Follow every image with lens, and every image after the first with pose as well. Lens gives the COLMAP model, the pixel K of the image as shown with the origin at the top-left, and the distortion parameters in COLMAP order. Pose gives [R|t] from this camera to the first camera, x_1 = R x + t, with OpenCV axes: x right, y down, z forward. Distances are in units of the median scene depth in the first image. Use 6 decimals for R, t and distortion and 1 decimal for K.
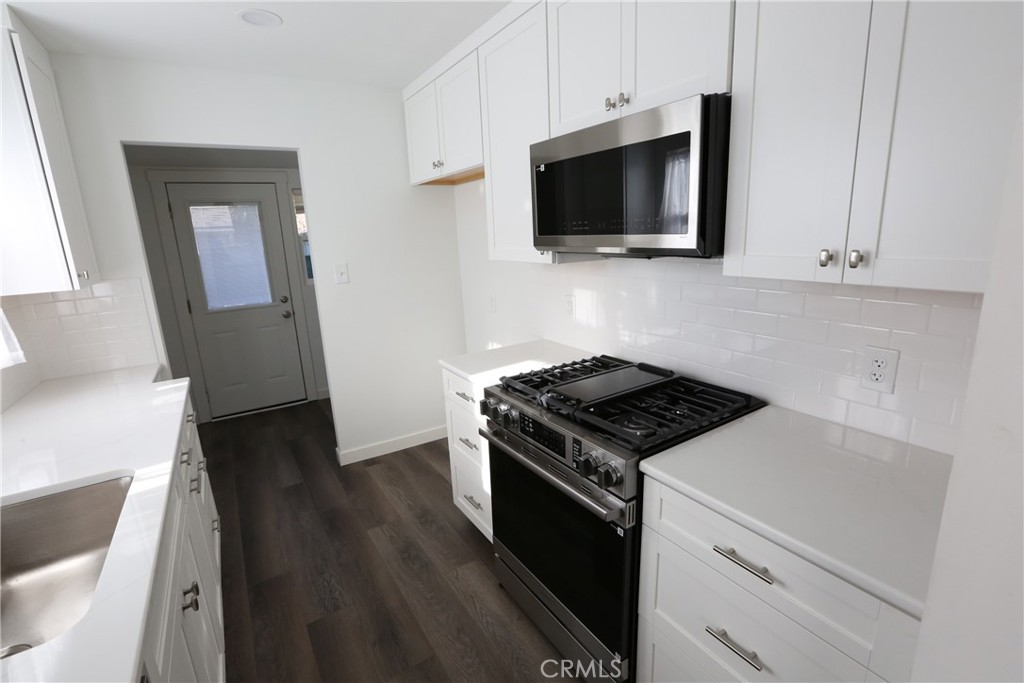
lens RADIAL K [[465.2, 0, 508.2], [0, 465.2, 336.2], [0, 0, 1]] dist [-0.018446, 0.004800]
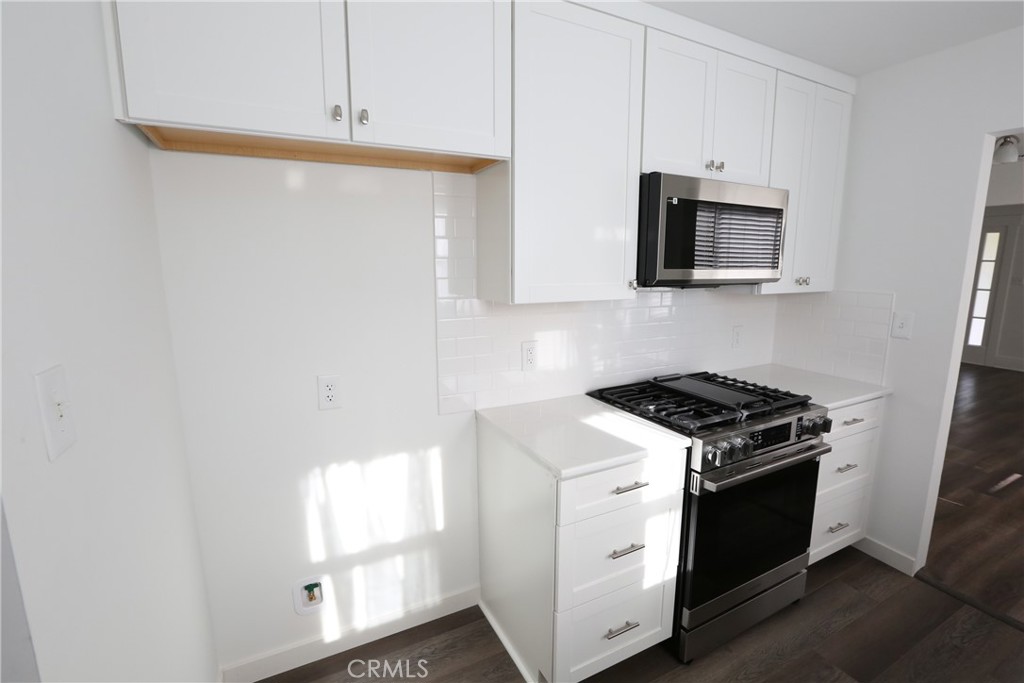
lens RADIAL K [[465.2, 0, 506.6], [0, 465.2, 350.3], [0, 0, 1]] dist [-0.018446, 0.004800]
pose [[0.079032, -0.131965, 0.988099, -0.926785], [0.223403, 0.968333, 0.111456, -0.231530], [-0.971517, 0.211935, 0.106010, 1.258128]]
